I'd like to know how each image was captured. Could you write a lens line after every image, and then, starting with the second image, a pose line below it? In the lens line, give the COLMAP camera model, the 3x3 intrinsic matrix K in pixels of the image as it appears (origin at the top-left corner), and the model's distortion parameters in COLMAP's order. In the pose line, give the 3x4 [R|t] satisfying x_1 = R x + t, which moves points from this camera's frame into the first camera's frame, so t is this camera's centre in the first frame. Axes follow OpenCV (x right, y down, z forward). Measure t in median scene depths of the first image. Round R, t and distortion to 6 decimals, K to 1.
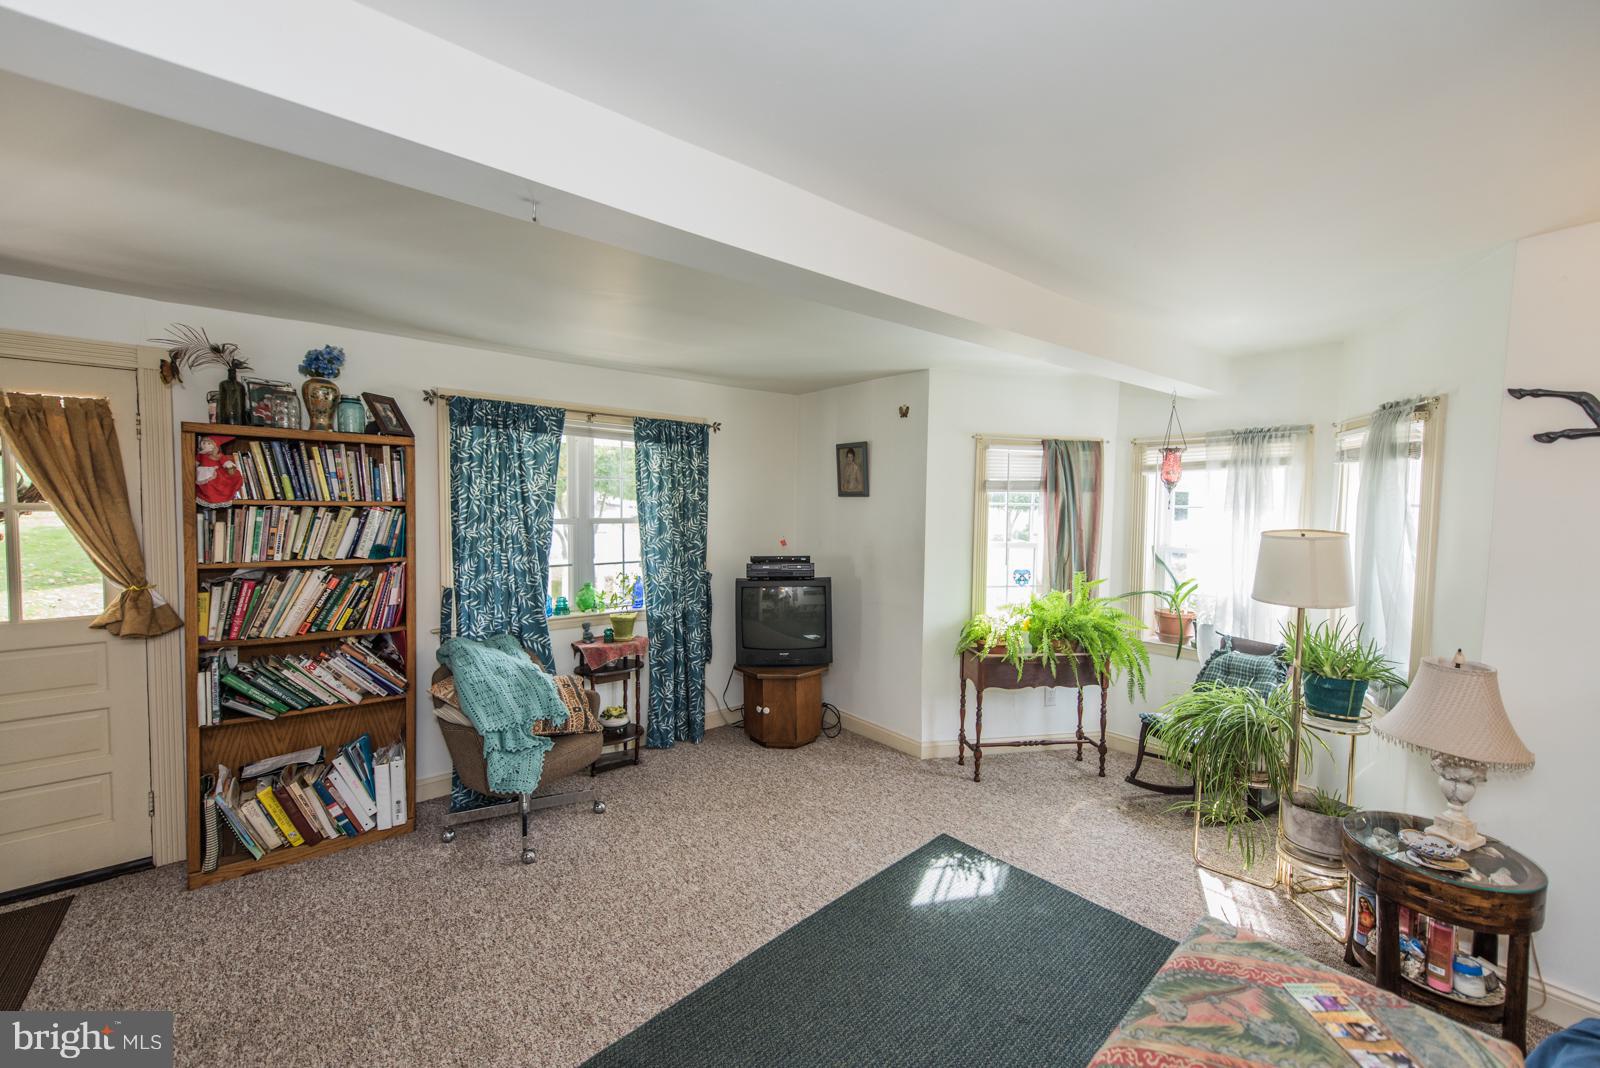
lens RADIAL K [[615.8, 0, 803.5], [0, 615.8, 532.4], [0, 0, 1]] dist [-0.001525, -0.003009]
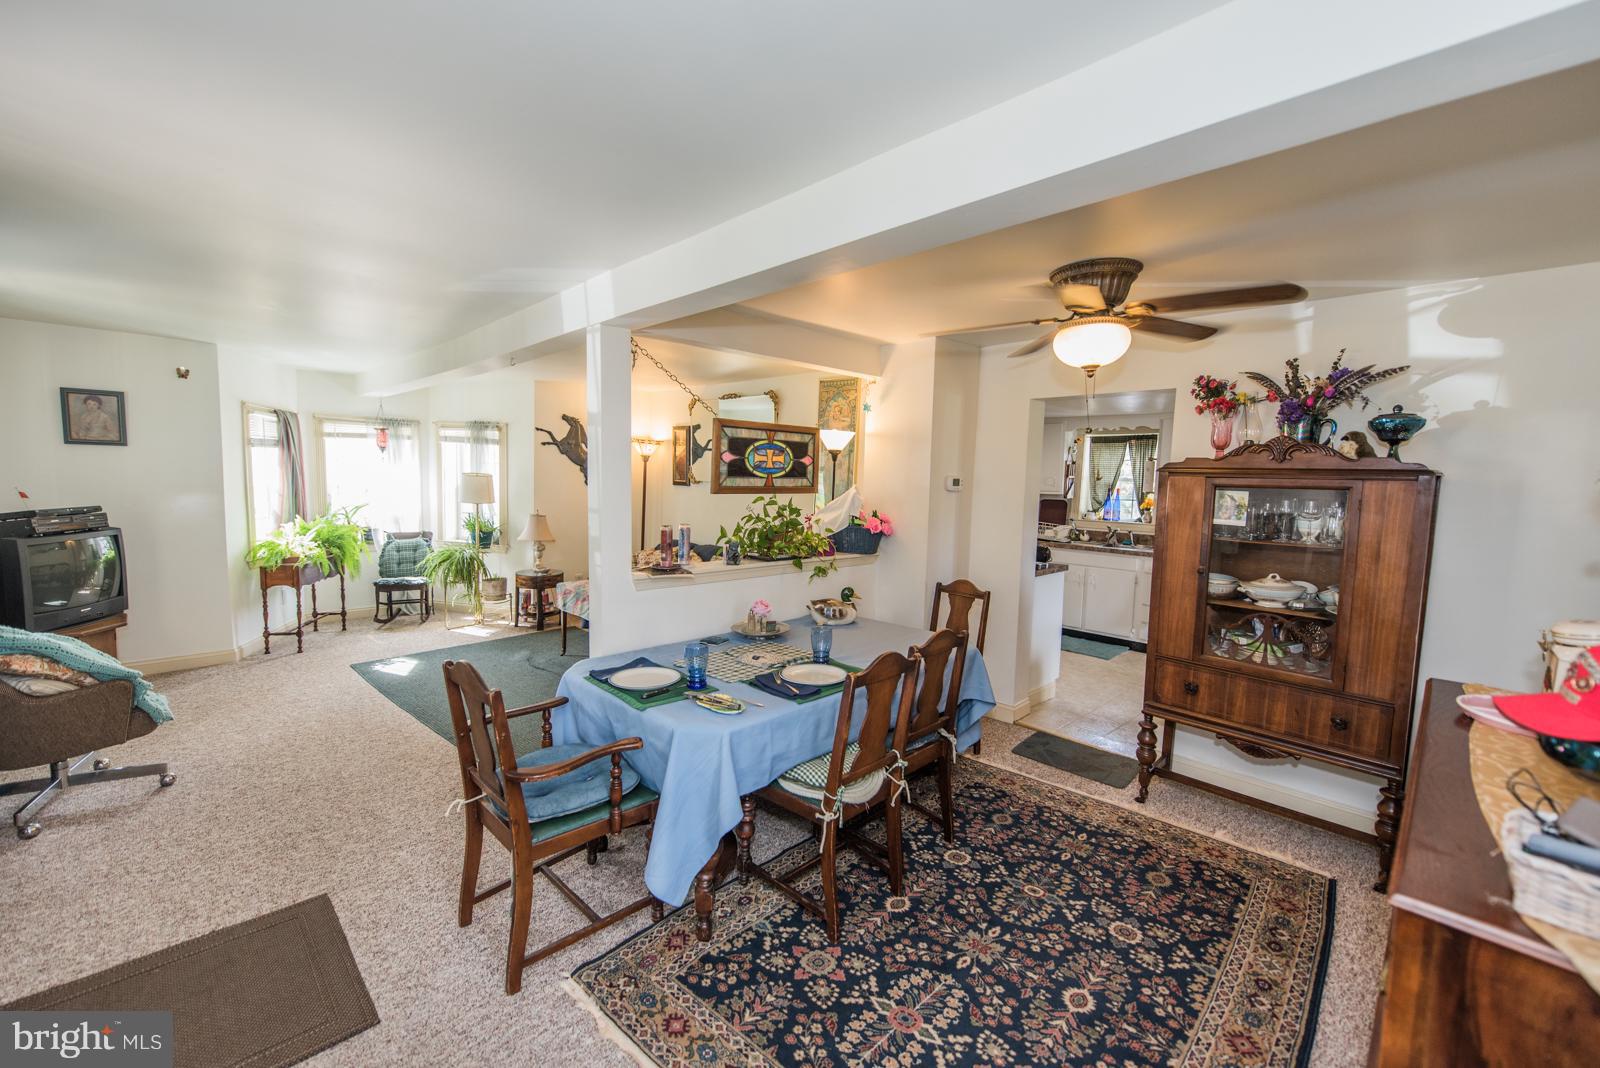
lens RADIAL K [[633.8, 0, 793.1], [0, 633.8, 532.9], [0, 0, 1]] dist [0.002424, -0.002807]
pose [[-0.090939, -0.103985, 0.990413, -1.359057], [0.016371, 0.994243, 0.105891, -0.010179], [-0.995722, 0.025844, -0.088713, -0.014746]]
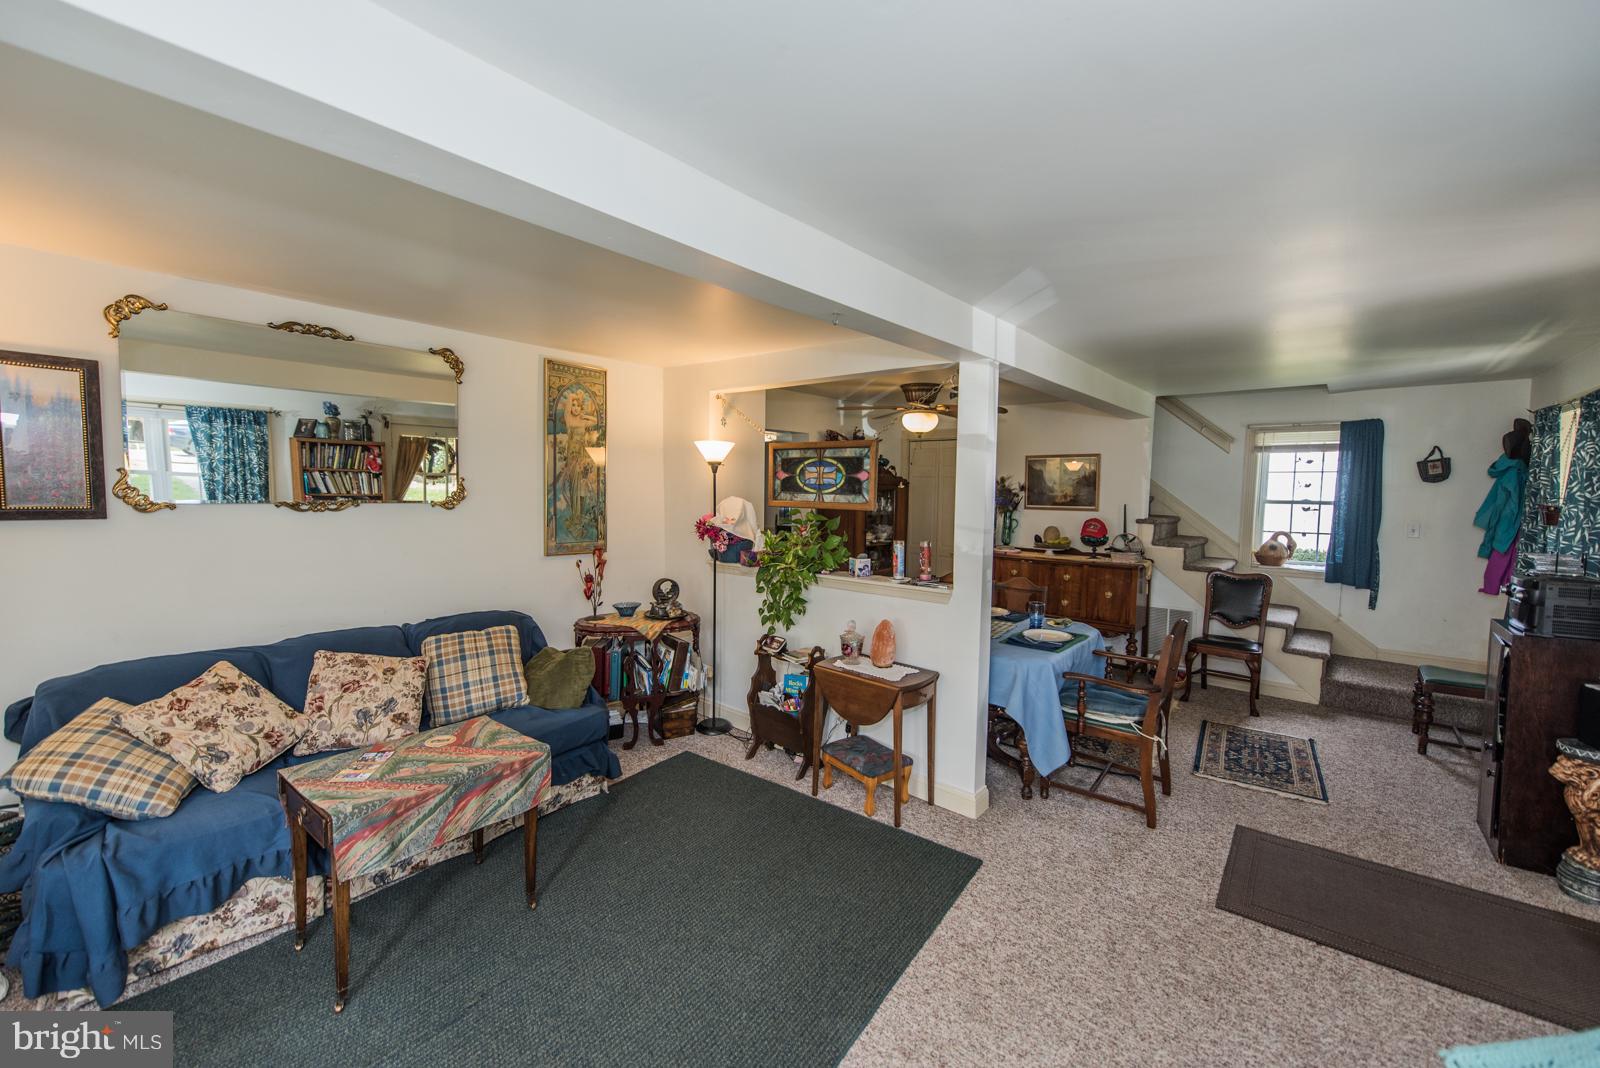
lens RADIAL K [[633.8, 0, 799.7], [0, 633.8, 533.9], [0, 0, 1]] dist [0.002424, -0.002807]
pose [[-0.982664, -0.008928, -0.185178, -0.008116], [-0.031494, 0.992361, 0.119281, -0.053499], [0.182698, 0.123045, -0.975439, 1.052992]]
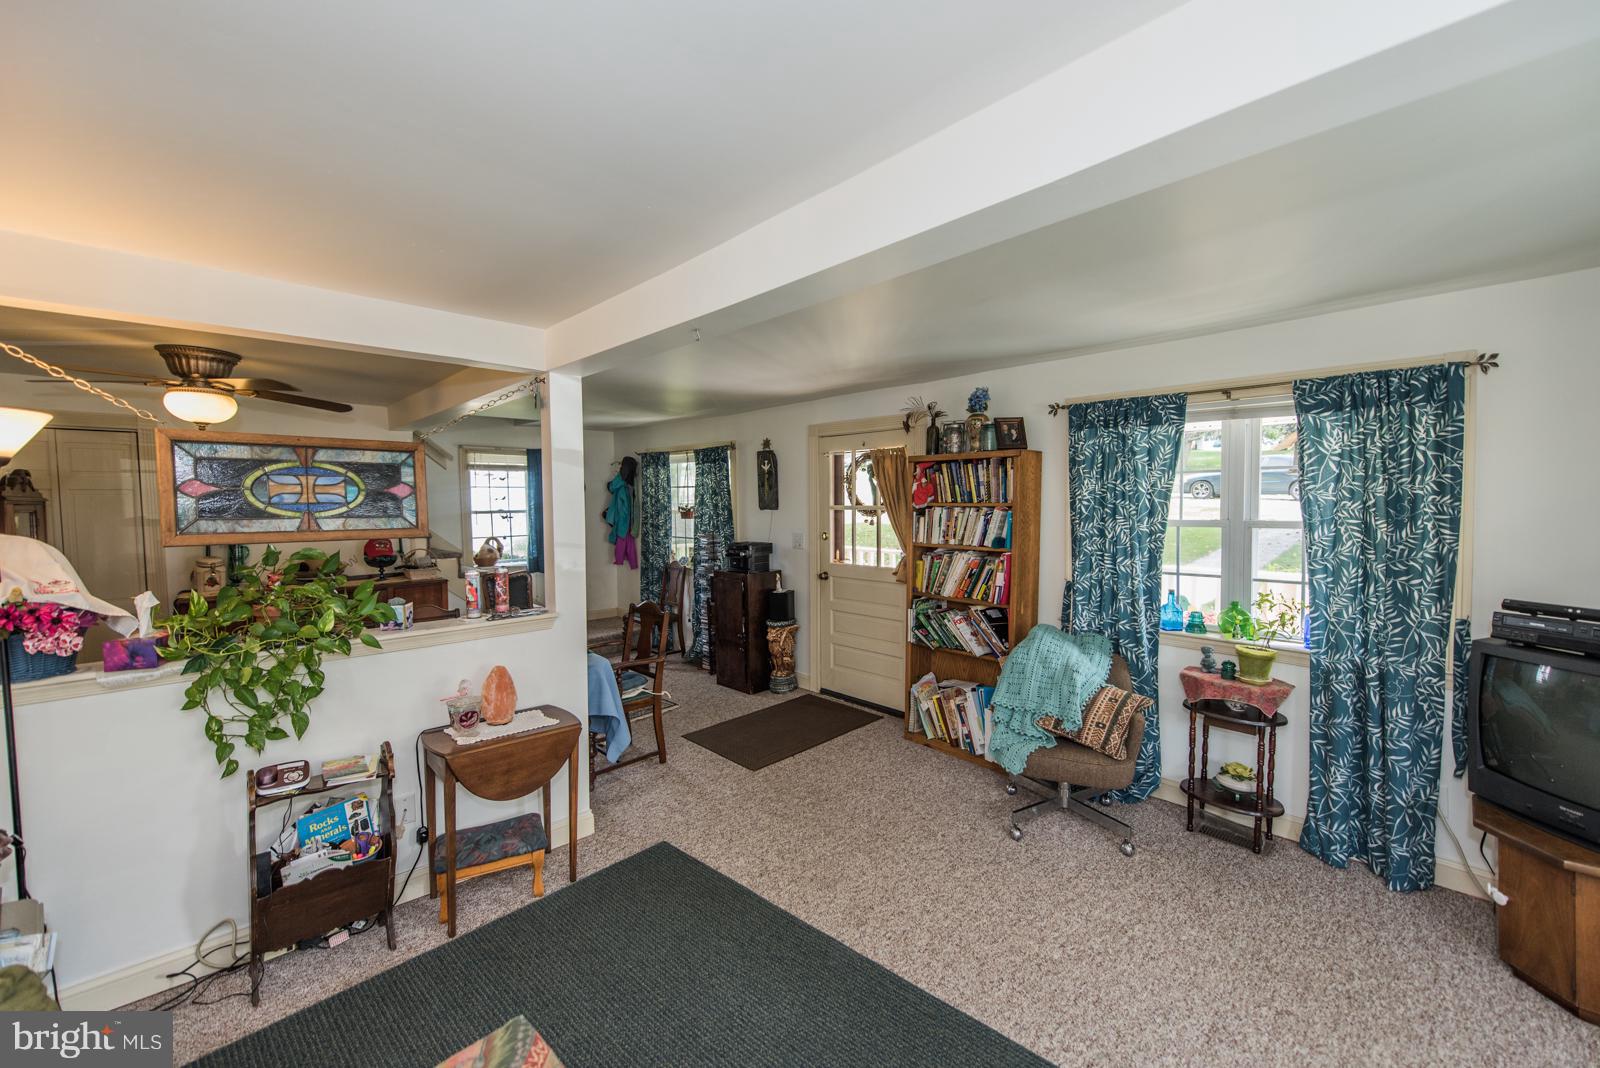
lens RADIAL K [[633.8, 0, 795.7], [0, 633.8, 535.0], [0, 0, 1]] dist [0.002424, -0.002807]
pose [[0.061085, 0.043504, -0.997184, 0.512200], [-0.035976, 0.998497, 0.041358, -0.020783], [0.997484, 0.033348, 0.062559, 0.443510]]
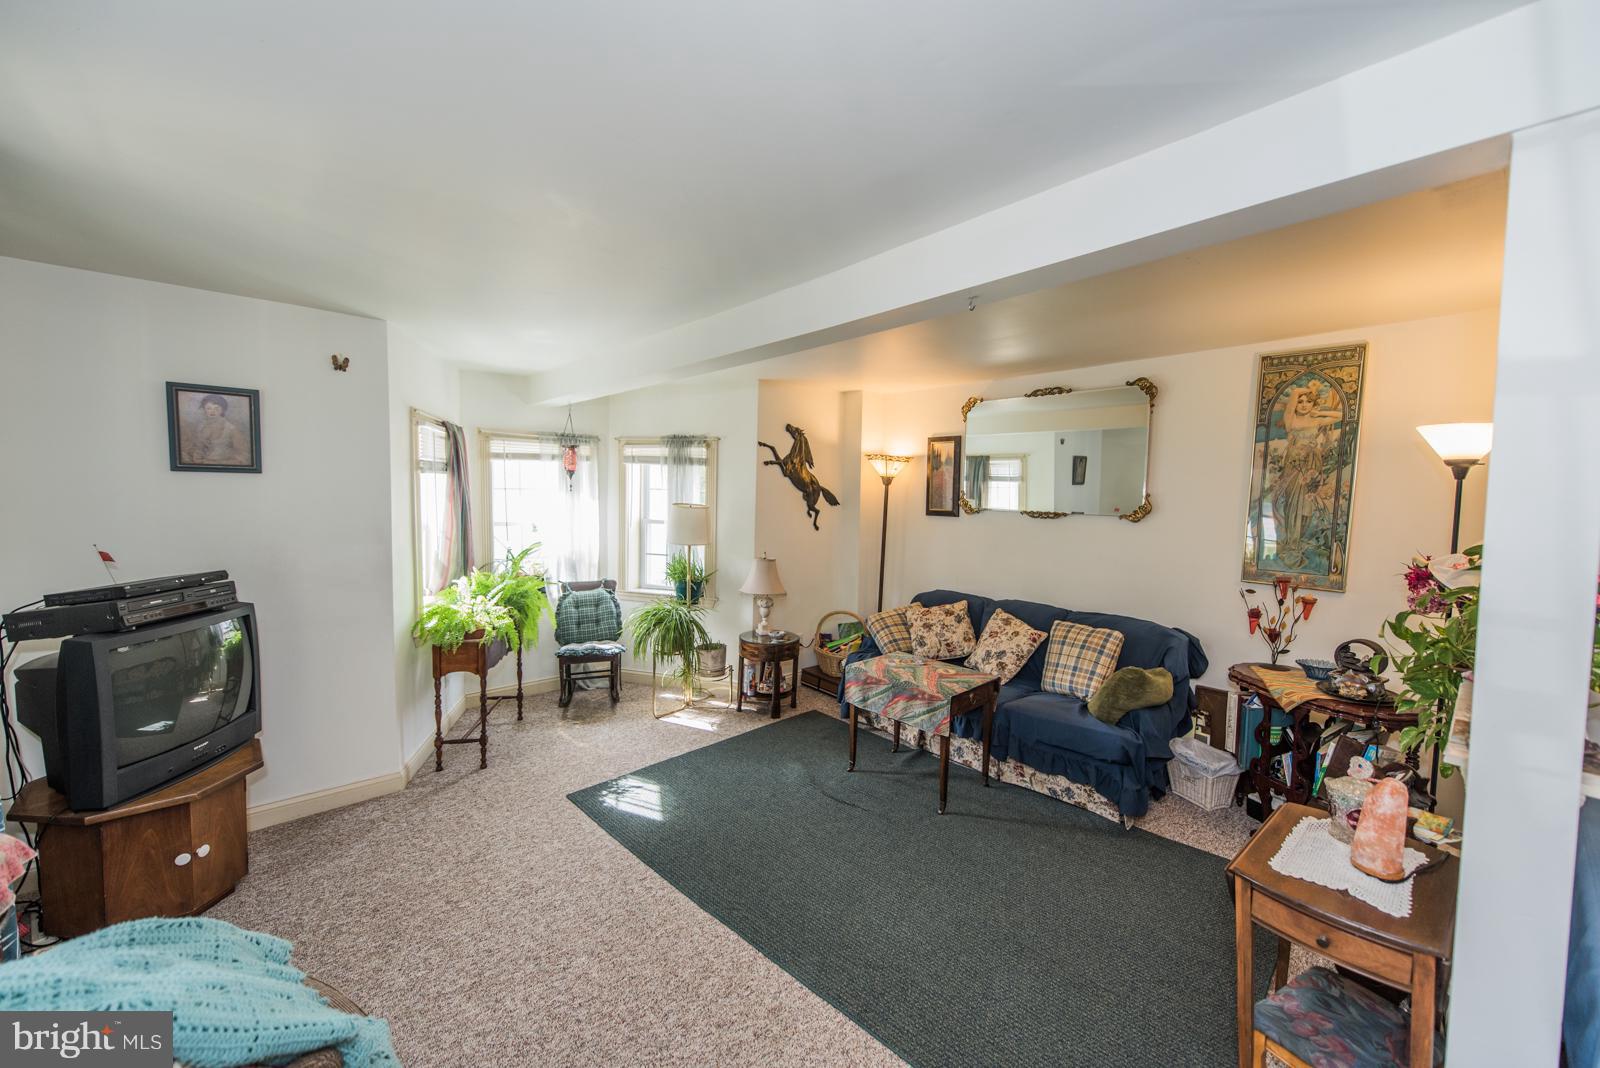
lens RADIAL K [[615.8, 0, 791.9], [0, 615.8, 536.7], [0, 0, 1]] dist [-0.001525, -0.003009]
pose [[-0.033735, -0.079025, 0.996302, -0.752139], [0.030751, 0.996315, 0.080067, -0.032279], [-0.998958, 0.033338, -0.031181, 0.571119]]
